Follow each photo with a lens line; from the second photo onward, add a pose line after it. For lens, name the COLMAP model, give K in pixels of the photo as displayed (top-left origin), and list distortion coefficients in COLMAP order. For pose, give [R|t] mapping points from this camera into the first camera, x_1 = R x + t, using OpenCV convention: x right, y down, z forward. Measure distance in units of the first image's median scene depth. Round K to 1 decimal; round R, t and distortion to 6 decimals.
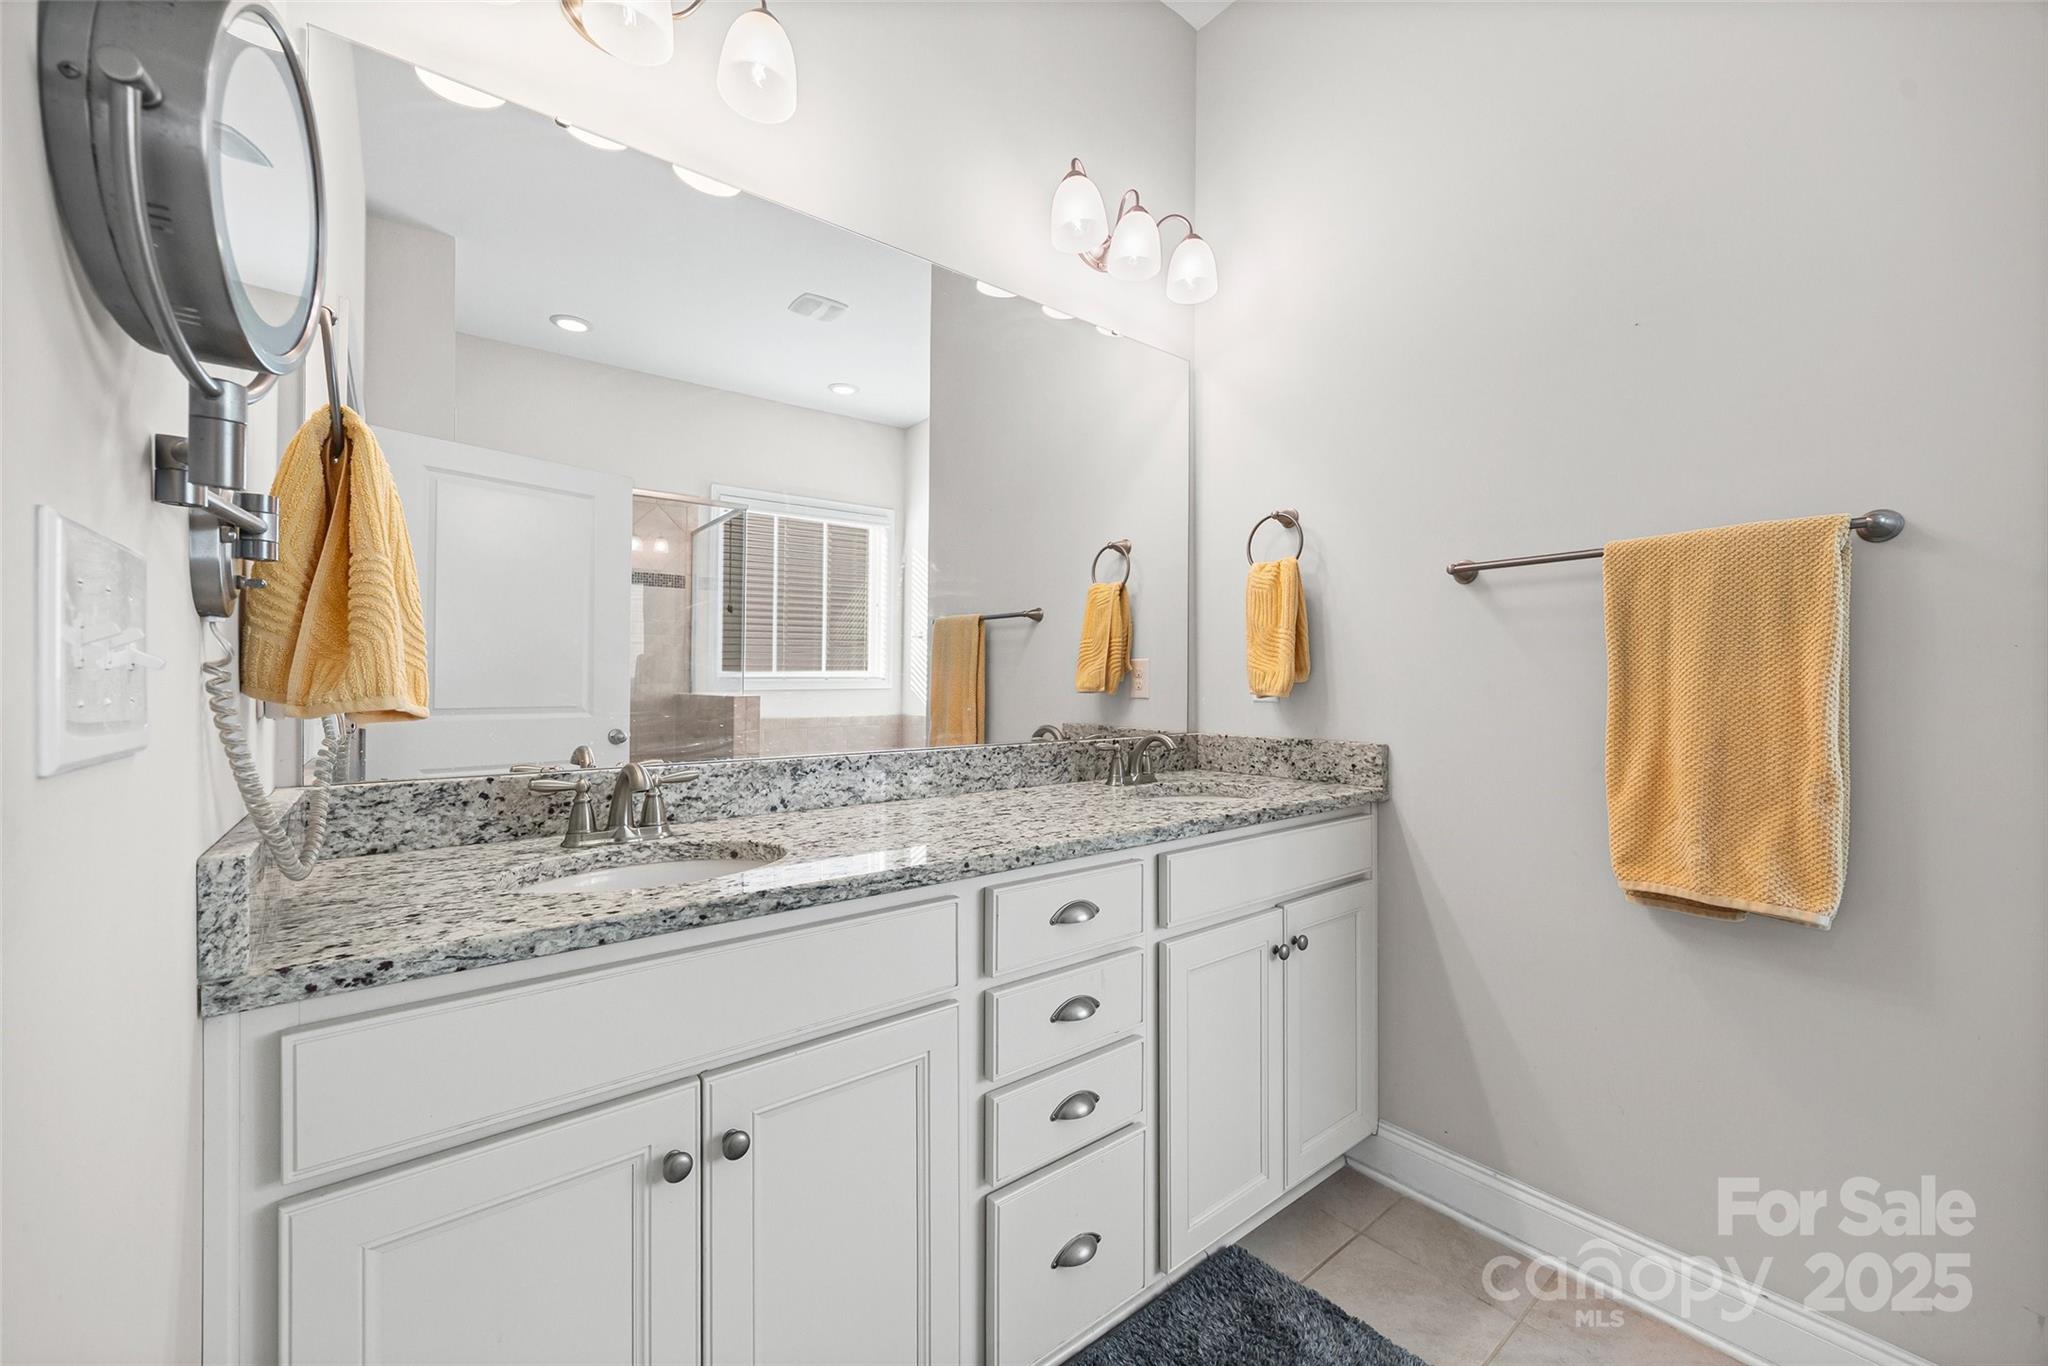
lens RADIAL K [[791.3, 0, 1025.5], [0, 791.3, 680.3], [0, 0, 1]] dist [0.000851, -0.000781]
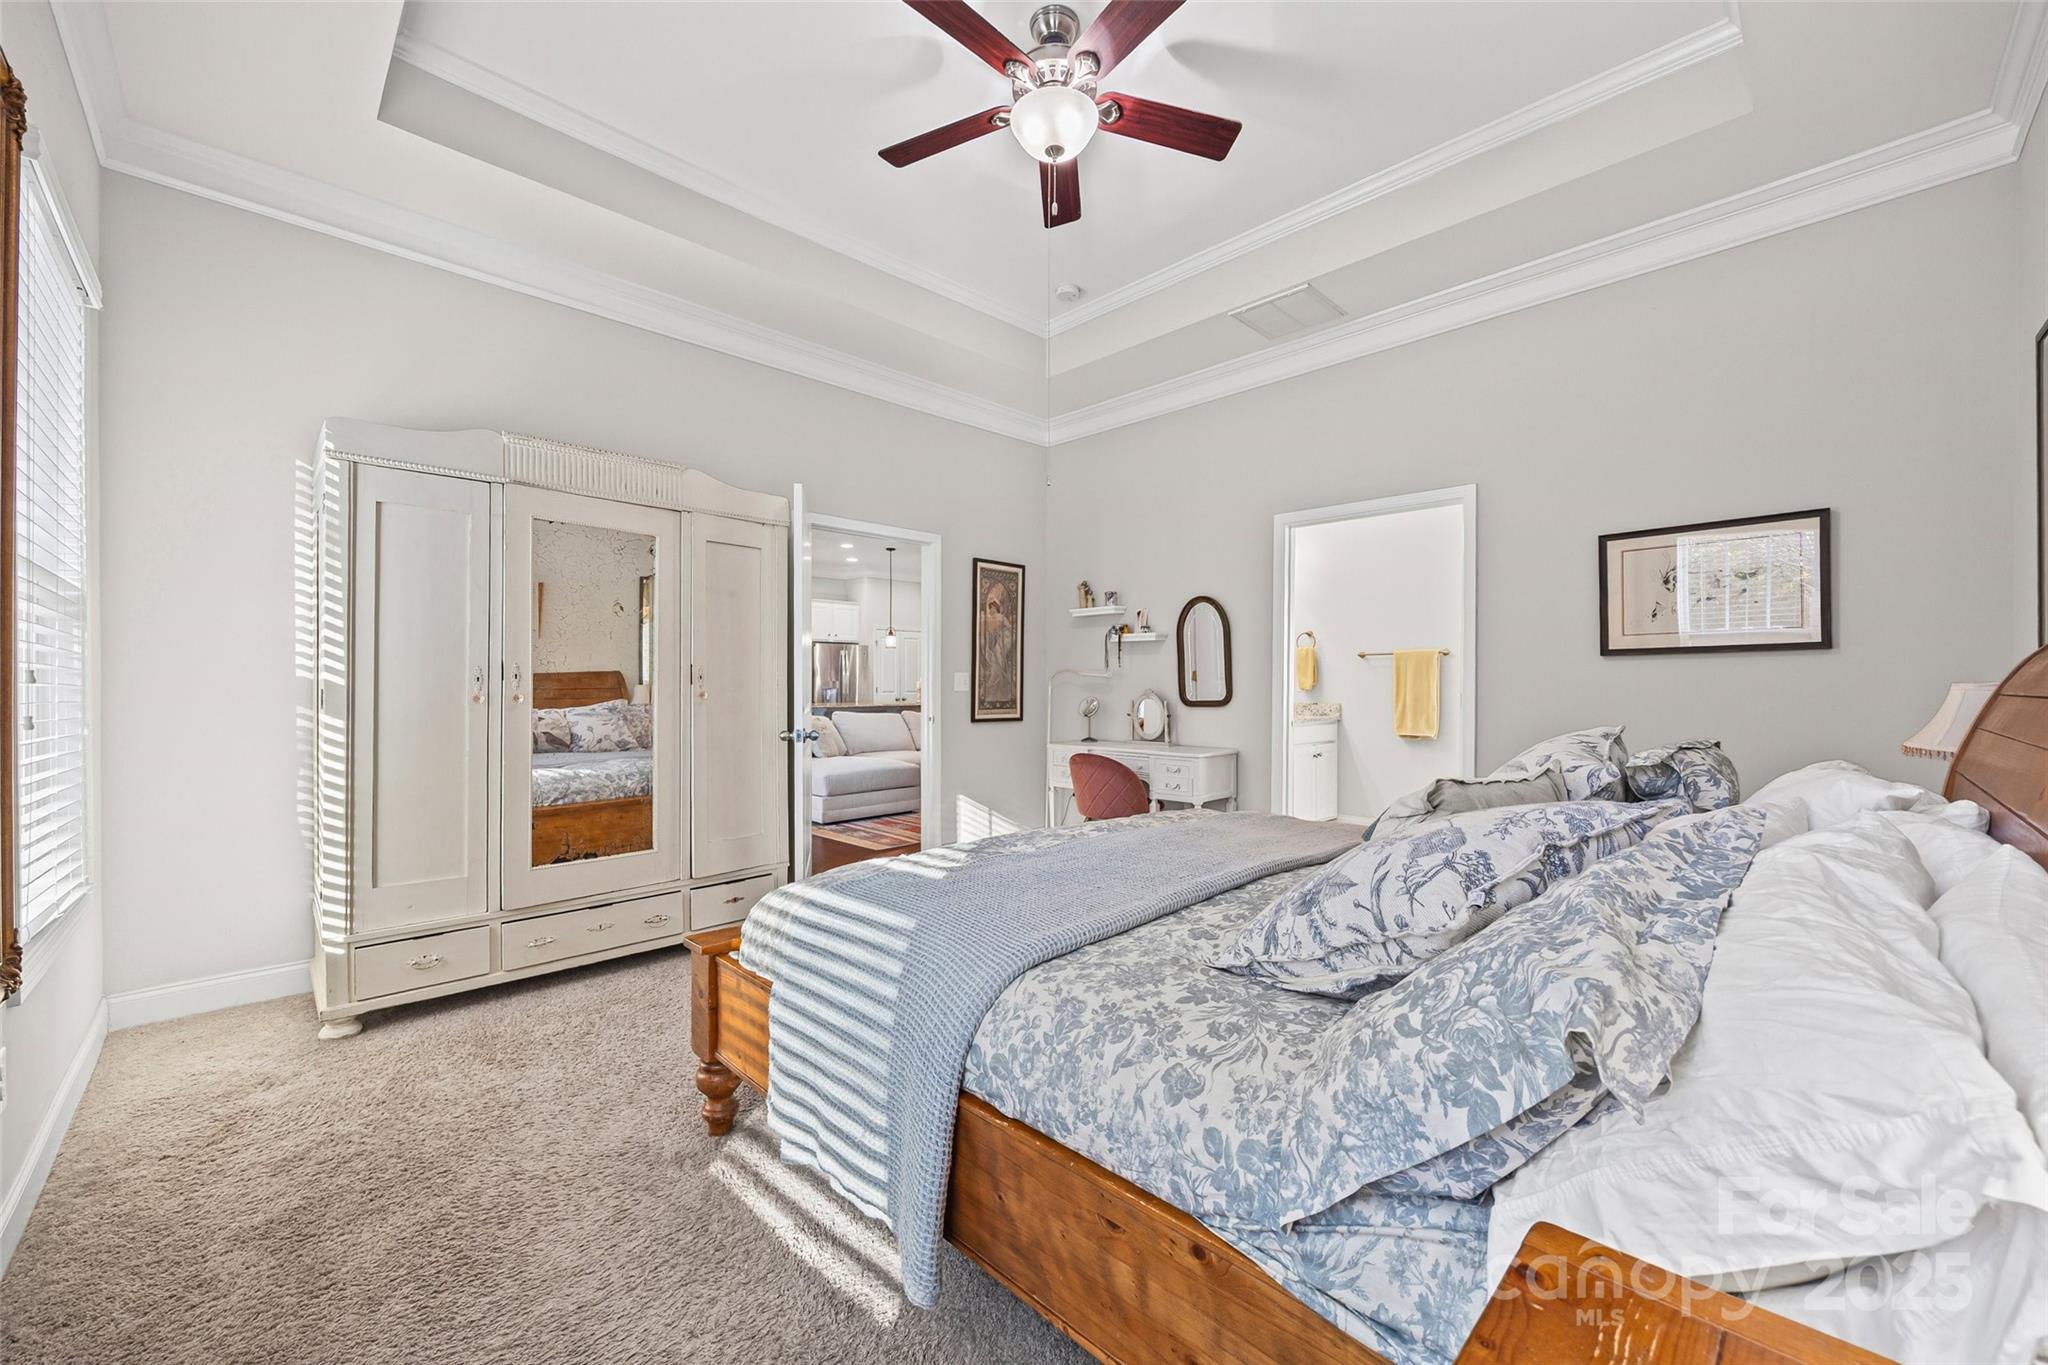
lens RADIAL K [[791.3, 0, 1027.9], [0, 791.3, 677.4], [0, 0, 1]] dist [0.000851, -0.000781]
pose [[0.995810, 0.004337, 0.091347, -1.583617], [-0.004106, 0.999988, -0.002724, -0.021133], [-0.091358, 0.002337, 0.995815, -3.010014]]
